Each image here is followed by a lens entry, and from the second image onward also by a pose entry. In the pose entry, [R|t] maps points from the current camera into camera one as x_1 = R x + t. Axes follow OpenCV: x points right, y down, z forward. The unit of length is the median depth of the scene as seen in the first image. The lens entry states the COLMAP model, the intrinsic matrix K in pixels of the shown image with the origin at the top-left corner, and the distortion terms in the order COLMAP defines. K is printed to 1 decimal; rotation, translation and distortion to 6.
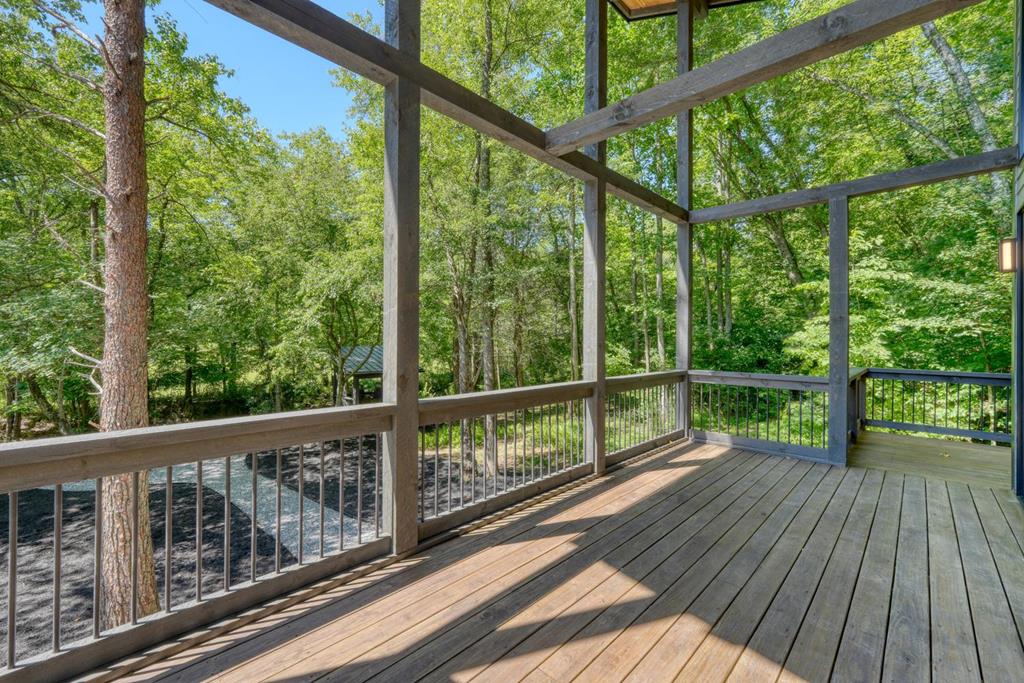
lens RADIAL K [[435.4, 0, 513.4], [0, 435.4, 339.7], [0, 0, 1]] dist [0.001673, 0.000464]
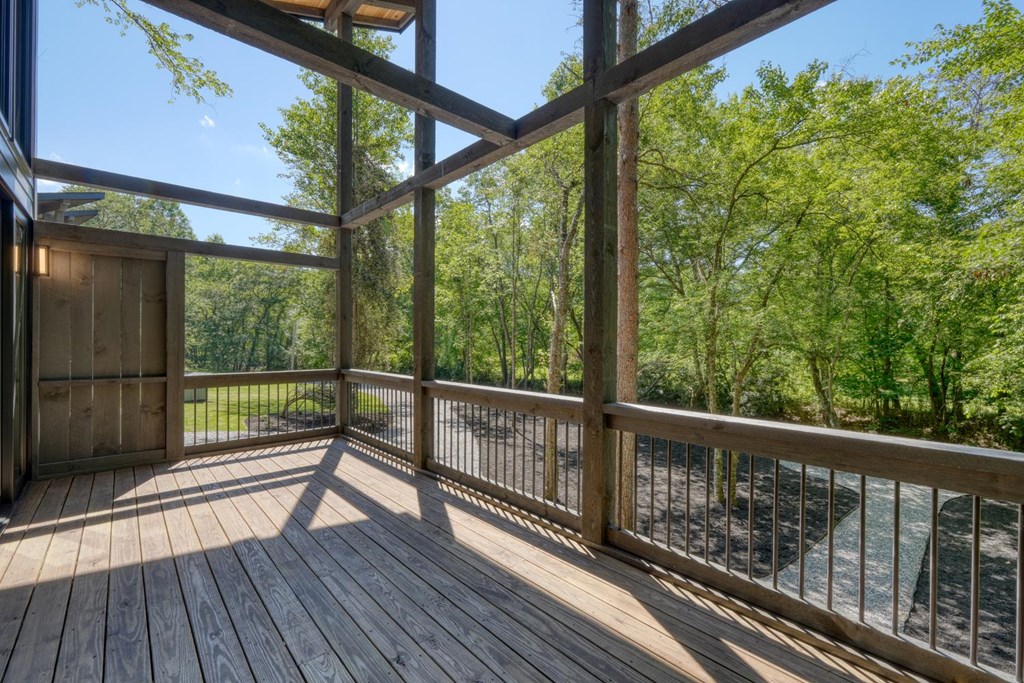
lens RADIAL K [[435.4, 0, 513.3], [0, 435.4, 344.2], [0, 0, 1]] dist [0.001673, 0.000464]
pose [[-0.082912, -0.006523, -0.996535, 1.055535], [-0.003364, 0.999975, -0.006265, 0.011212], [0.996551, 0.002833, -0.082932, 1.130981]]
